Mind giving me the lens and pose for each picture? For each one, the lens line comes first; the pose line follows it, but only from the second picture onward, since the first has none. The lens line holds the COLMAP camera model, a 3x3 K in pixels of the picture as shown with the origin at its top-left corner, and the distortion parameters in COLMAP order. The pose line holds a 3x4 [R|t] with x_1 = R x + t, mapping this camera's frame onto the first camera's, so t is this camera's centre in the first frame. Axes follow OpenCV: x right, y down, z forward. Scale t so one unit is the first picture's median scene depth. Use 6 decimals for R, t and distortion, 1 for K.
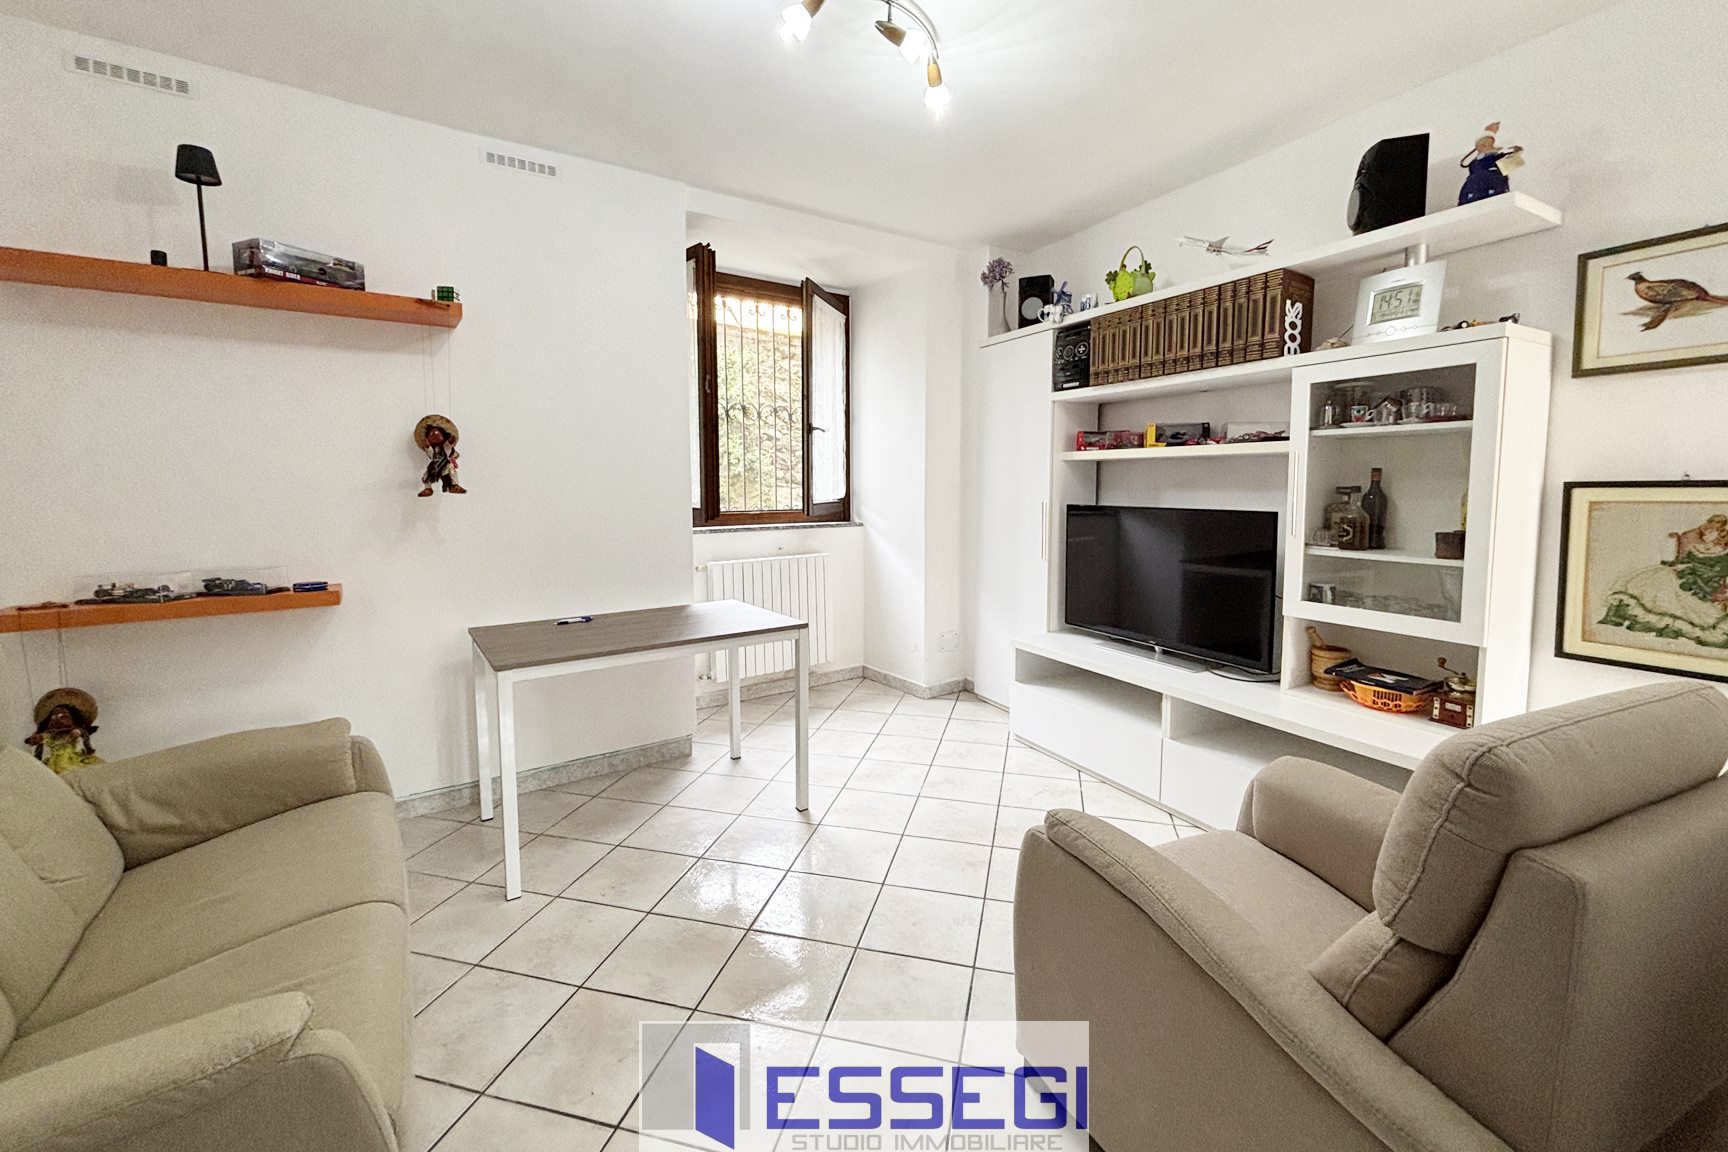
lens RADIAL K [[701.1, 0, 861.0], [0, 701.1, 534.9], [0, 0, 1]] dist [0.000576, -0.000934]
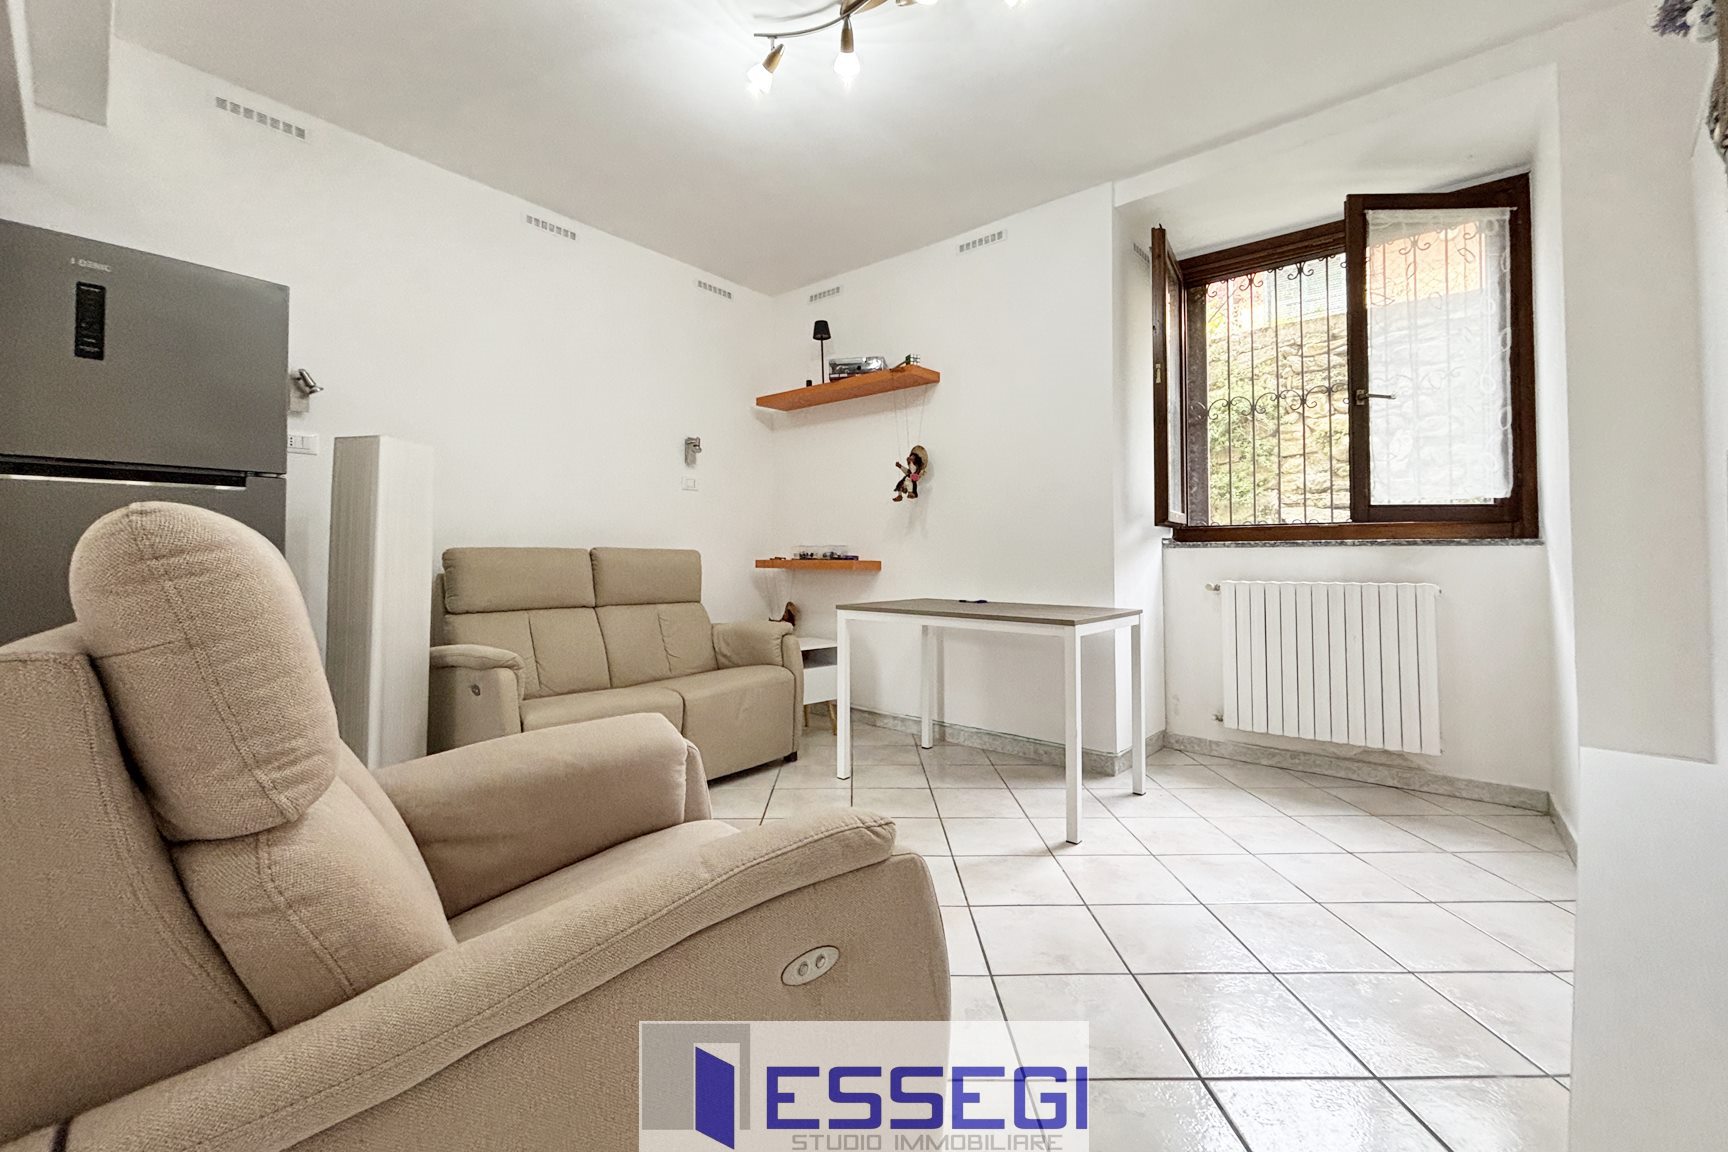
lens RADIAL K [[701.1, 0, 896.5], [0, 701.1, 533.0], [0, 0, 1]] dist [0.000576, -0.000934]
pose [[0.268434, -0.020649, -0.963077, 0.786897], [-0.070243, 0.996689, -0.040948, 0.071224], [0.960734, 0.078641, 0.266095, 0.620037]]
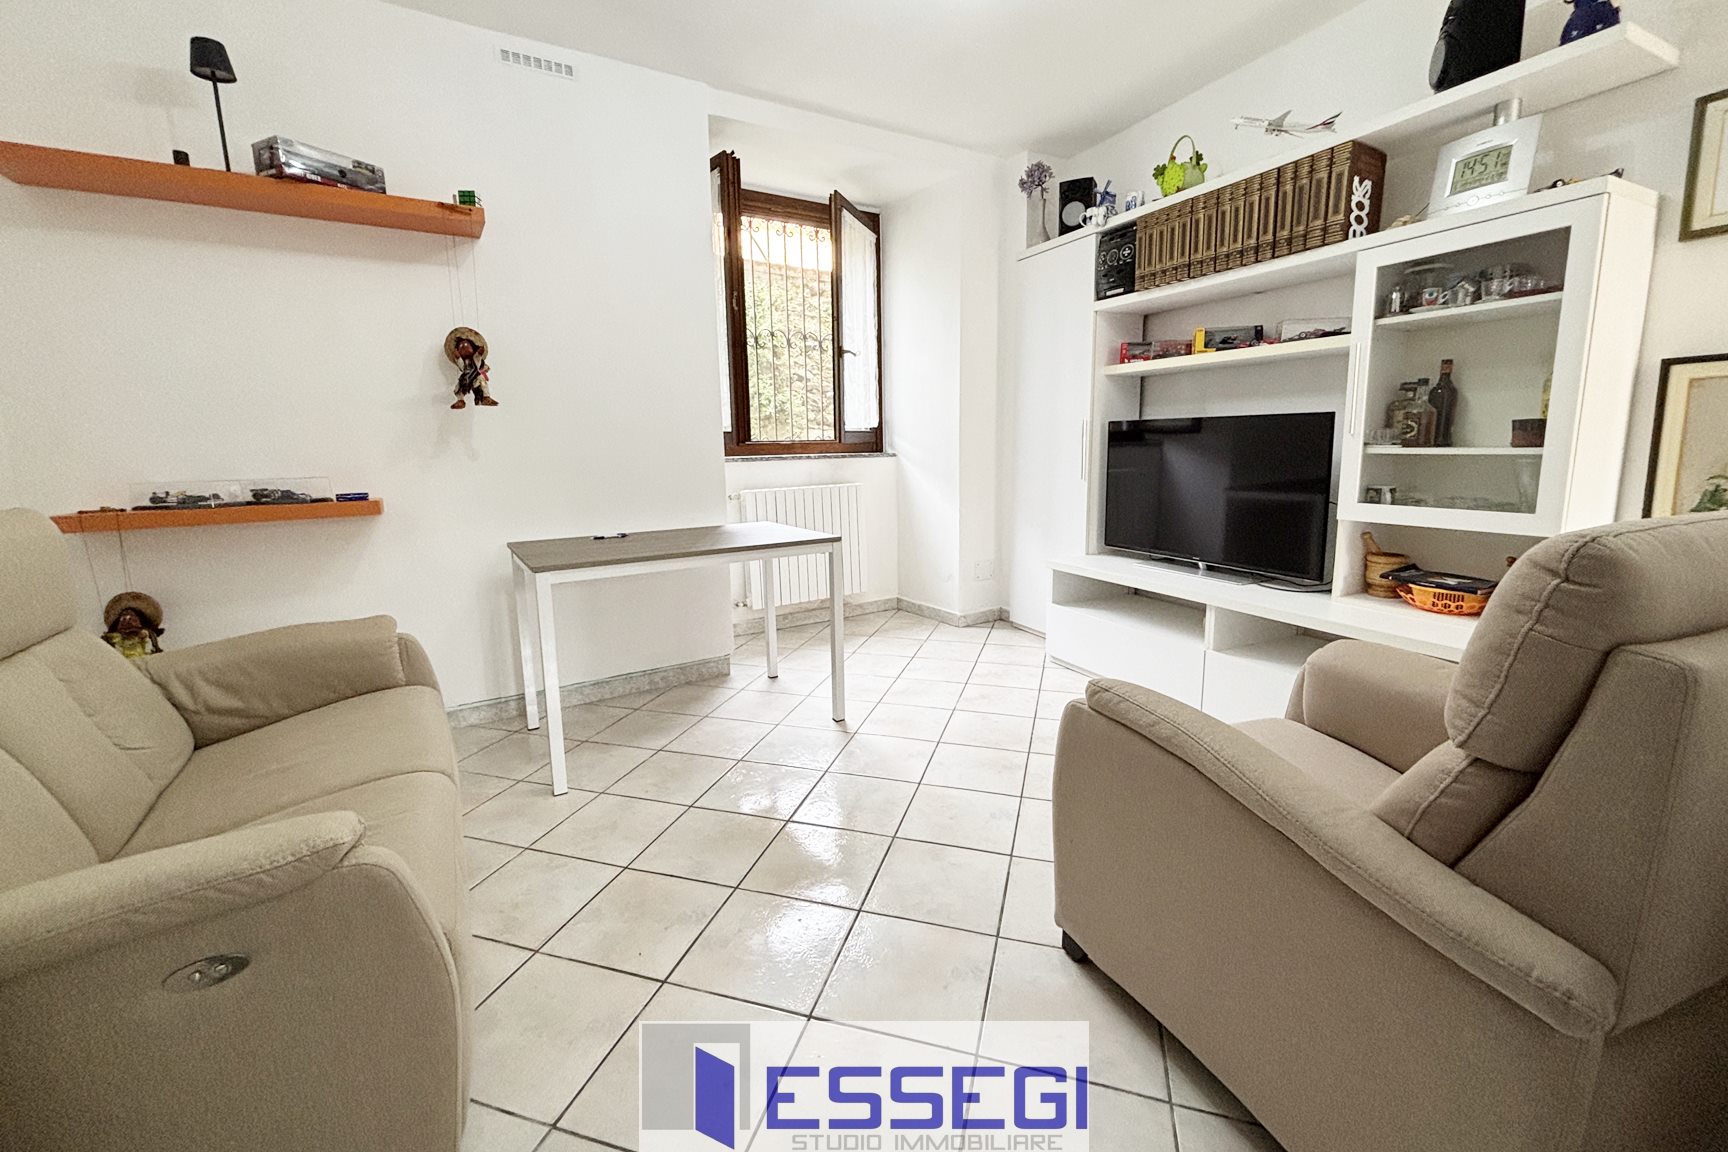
lens RADIAL K [[701.1, 0, 860.3], [0, 701.1, 545.9], [0, 0, 1]] dist [0.000576, -0.000934]
pose [[0.998788, -0.009171, -0.048362, -0.001624], [0.012726, 0.997198, 0.073723, 0.074547], [0.047550, -0.074249, 0.996105, 0.016317]]
